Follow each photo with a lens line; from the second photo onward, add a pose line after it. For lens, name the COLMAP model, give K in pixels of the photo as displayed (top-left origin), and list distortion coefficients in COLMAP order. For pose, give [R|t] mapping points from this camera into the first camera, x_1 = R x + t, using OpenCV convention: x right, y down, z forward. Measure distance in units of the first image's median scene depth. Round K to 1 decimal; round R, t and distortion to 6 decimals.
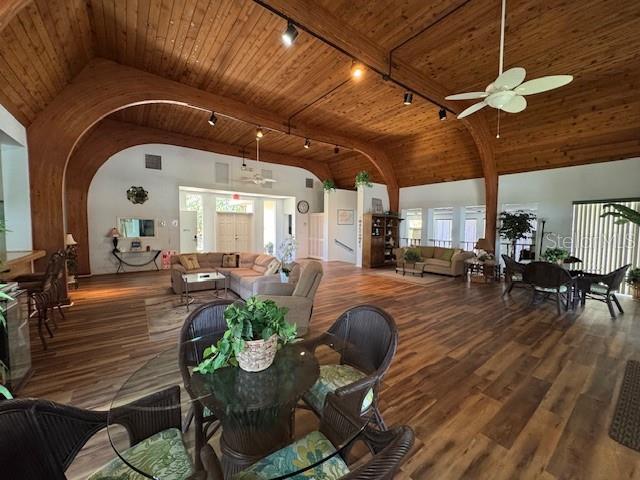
lens RADIAL K [[255.8, 0, 320.9], [0, 255.8, 237.8], [0, 0, 1]] dist [0.000263, 0.000010]
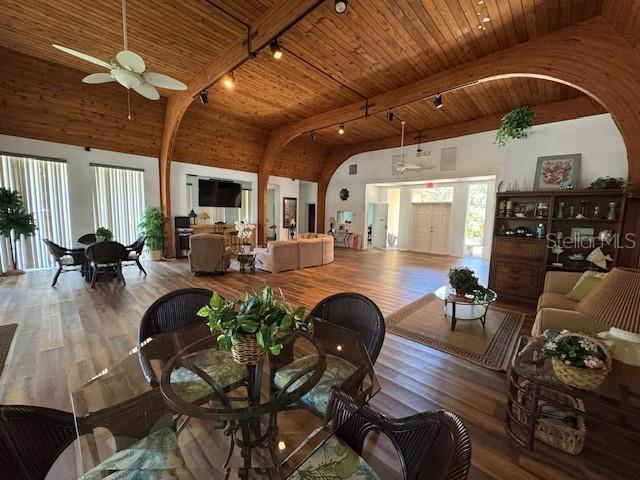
lens RADIAL K [[255.8, 0, 319.1], [0, 255.8, 241.7], [0, 0, 1]] dist [0.000263, 0.000010]
pose [[0.144089, 0.101305, -0.984366, 0.607854], [-0.067963, 0.993410, 0.092287, -0.018275], [0.987228, 0.053603, 0.150025, 0.528911]]
